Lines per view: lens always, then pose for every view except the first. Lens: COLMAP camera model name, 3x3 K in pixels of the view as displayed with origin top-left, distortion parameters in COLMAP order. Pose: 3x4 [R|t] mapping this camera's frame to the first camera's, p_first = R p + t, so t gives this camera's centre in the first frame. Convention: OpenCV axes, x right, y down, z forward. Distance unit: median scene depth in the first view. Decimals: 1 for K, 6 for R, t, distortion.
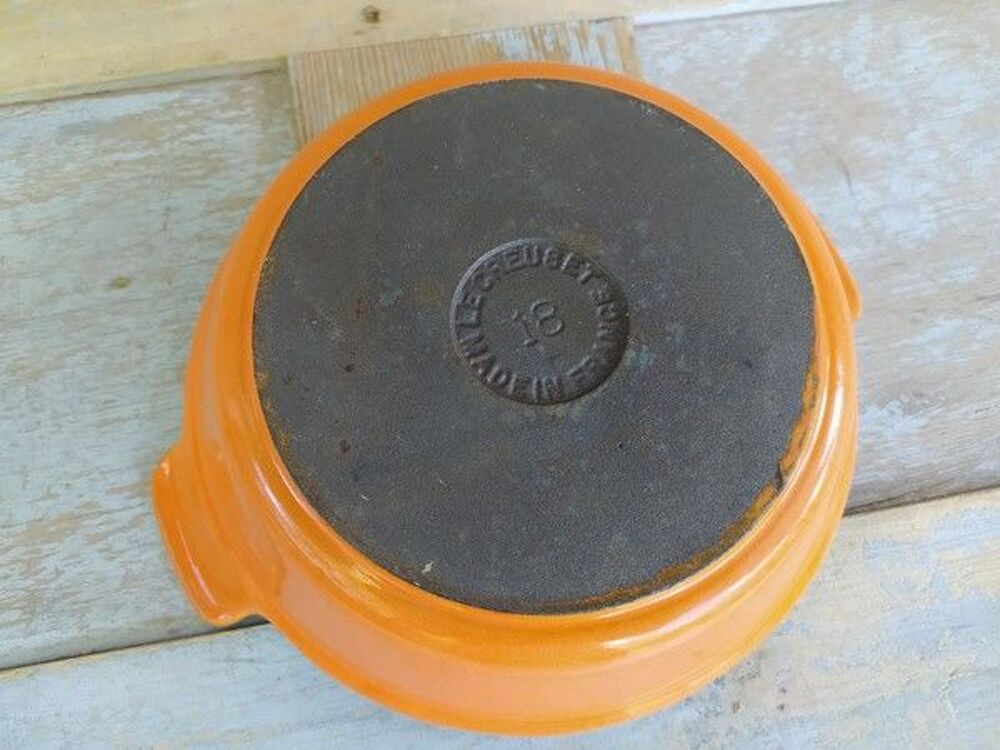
lens RADIAL K [[795.3, 0, 489.3], [0, 795.3, 375.7], [0, 0, 1]] dist [-0.013639, -0.009577]
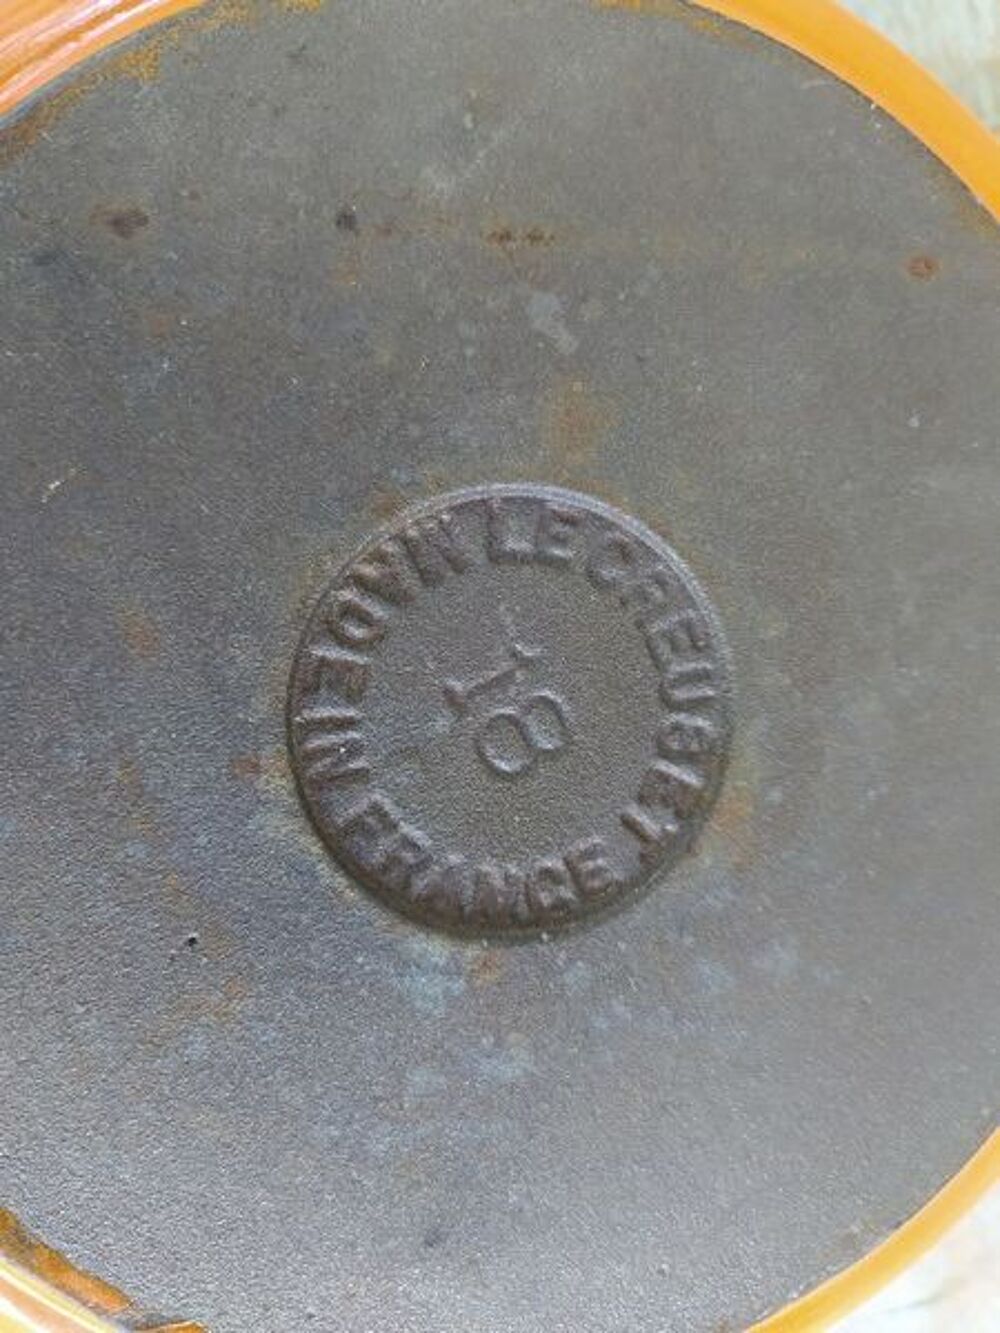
lens RADIAL K [[1135.8, 0, 500.4], [0, 1135.8, 670.2], [0, 0, 1]] dist [-0.045481, -0.016803]
pose [[0.062522, 0.996414, 0.057014, 0.009281], [-0.991877, 0.055694, 0.114362, -0.126843], [0.110776, -0.063701, 0.991802, 0.453226]]
